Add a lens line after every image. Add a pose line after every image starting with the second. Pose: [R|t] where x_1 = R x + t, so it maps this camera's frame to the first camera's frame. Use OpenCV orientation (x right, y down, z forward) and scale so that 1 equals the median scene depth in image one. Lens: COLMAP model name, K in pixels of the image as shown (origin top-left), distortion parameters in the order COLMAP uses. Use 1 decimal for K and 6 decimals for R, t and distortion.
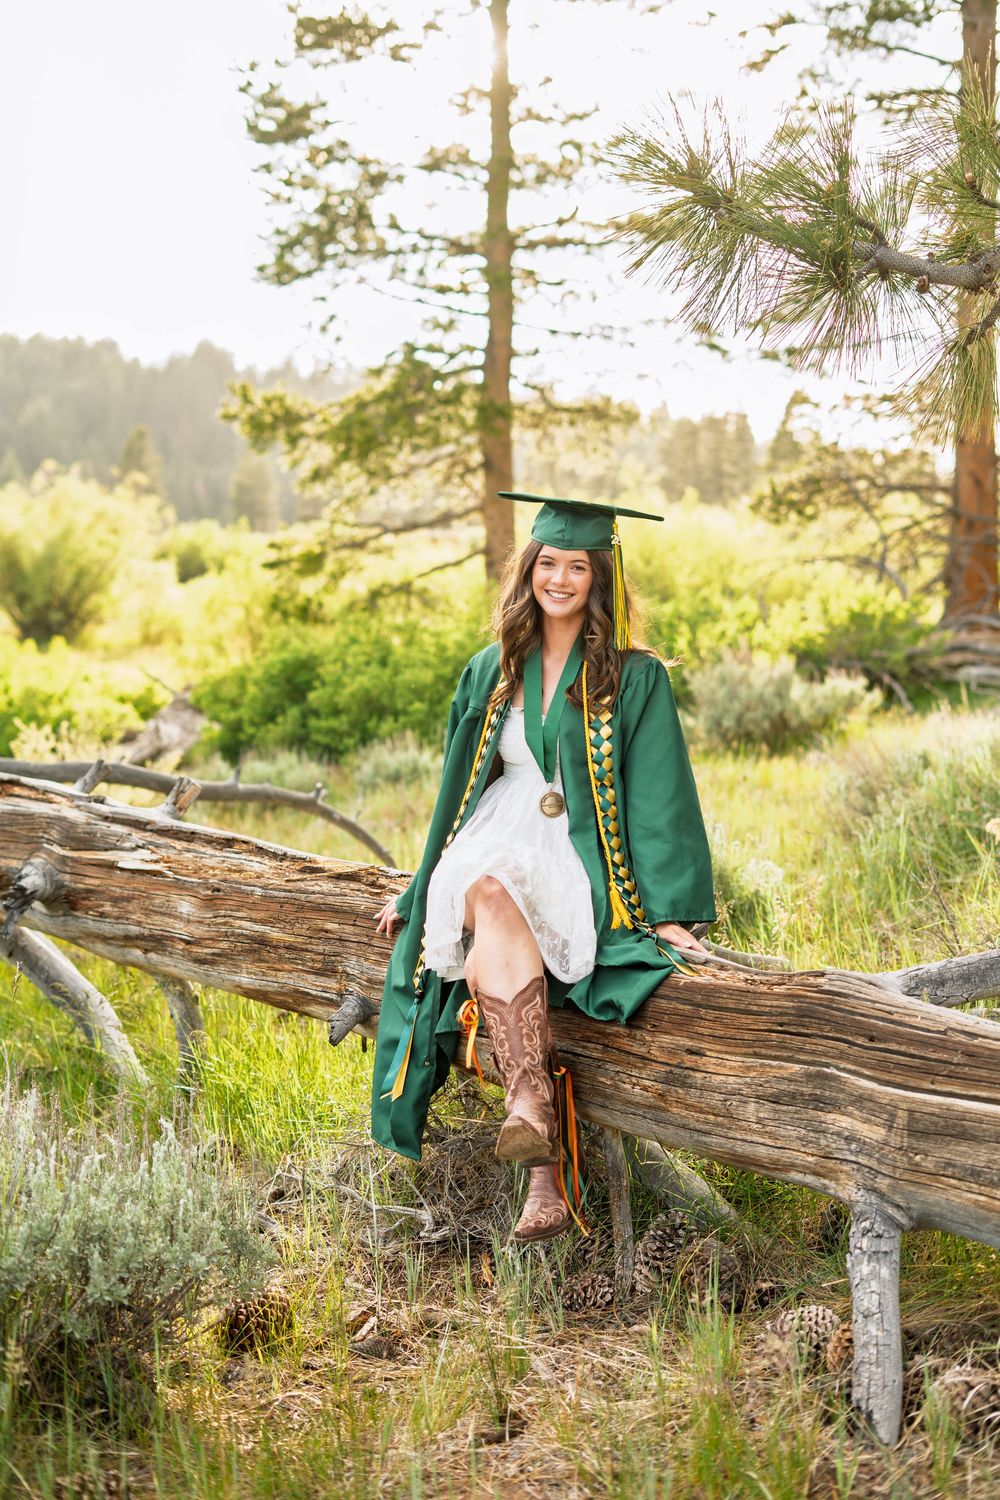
lens RADIAL K [[2163.9, 0, 500.0], [0, 2163.9, 750.0], [0, 0, 1]] dist [-0.037649, 0.039498]
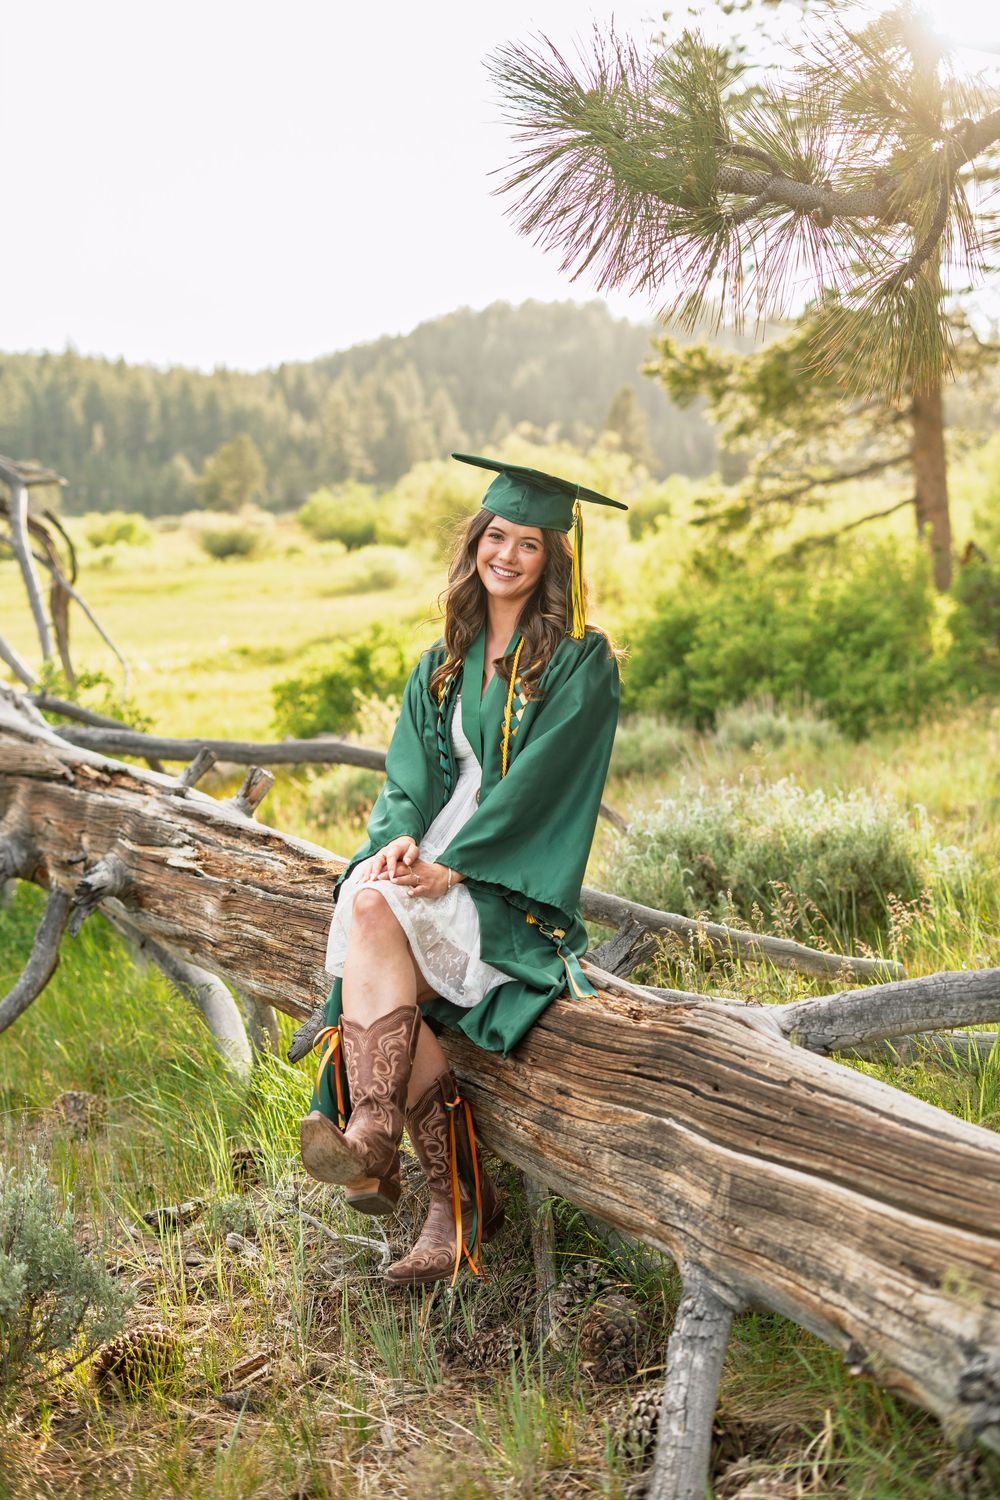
lens RADIAL K [[2163.9, 0, 500.0], [0, 2163.9, 750.0], [0, 0, 1]] dist [-0.037649, 0.039498]
pose [[0.973988, -0.012741, -0.226241, 0.064987], [0.017546, 0.999661, 0.019238, -0.004458], [0.225919, -0.022707, 0.973881, 0.031819]]
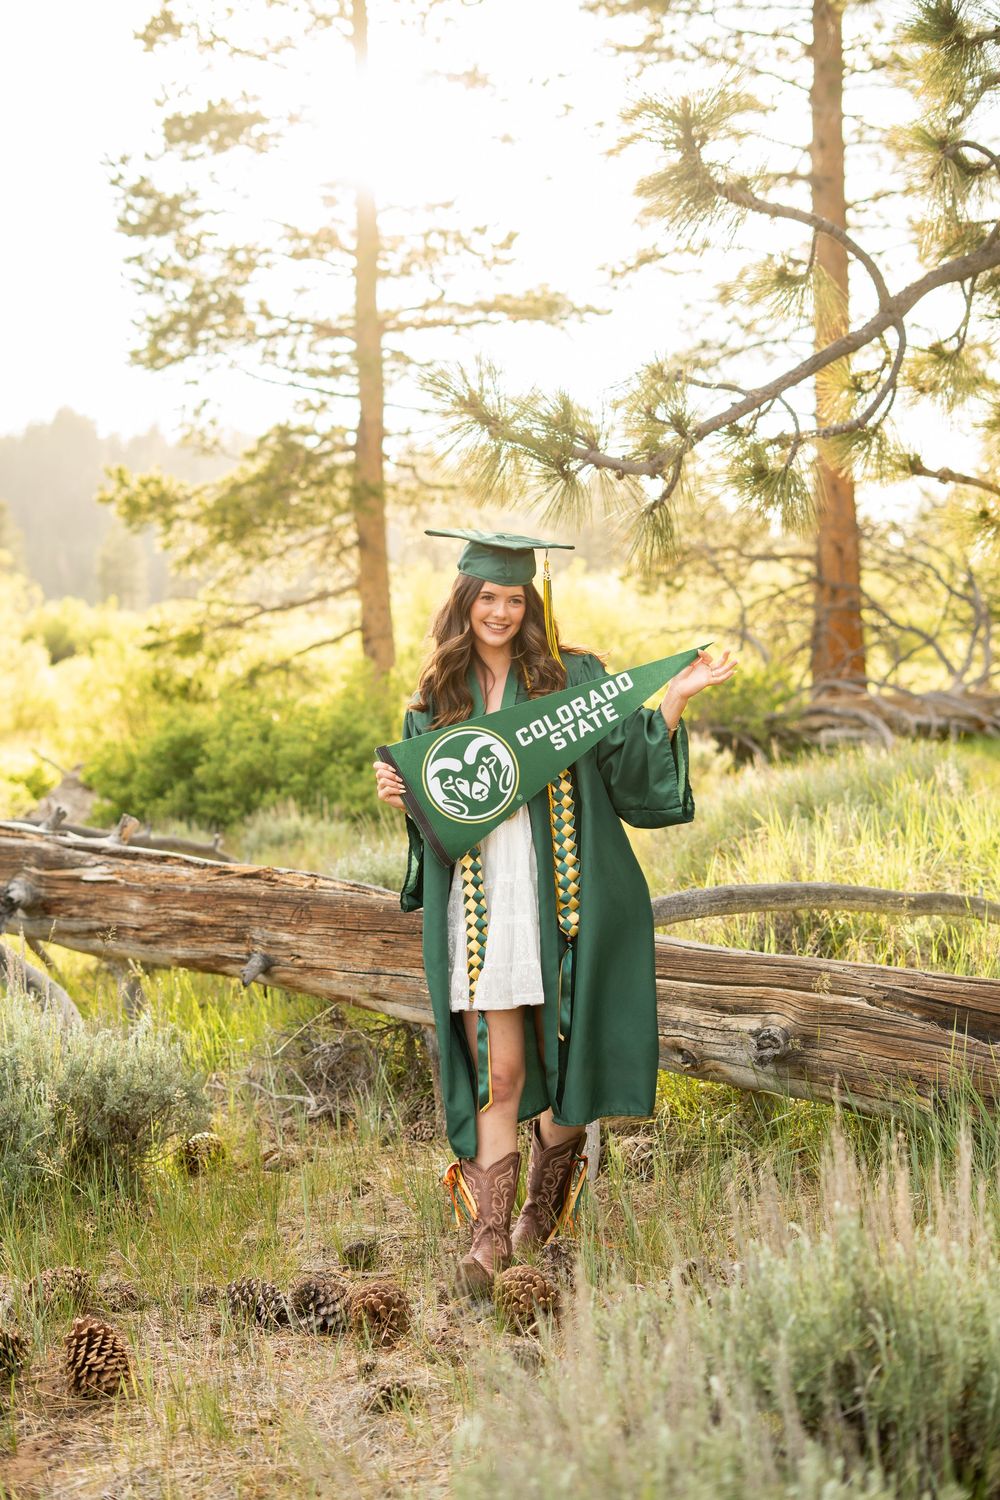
lens RADIAL K [[2296.1, 0, 451.4], [0, 2296.1, 748.3], [0, 0, 1]] dist [-0.045675, -0.088808]
pose [[0.999292, -0.024156, 0.028832, 0.006273], [0.025200, 0.999019, -0.036412, 0.010236], [-0.027924, 0.037113, 0.998921, -0.162446]]
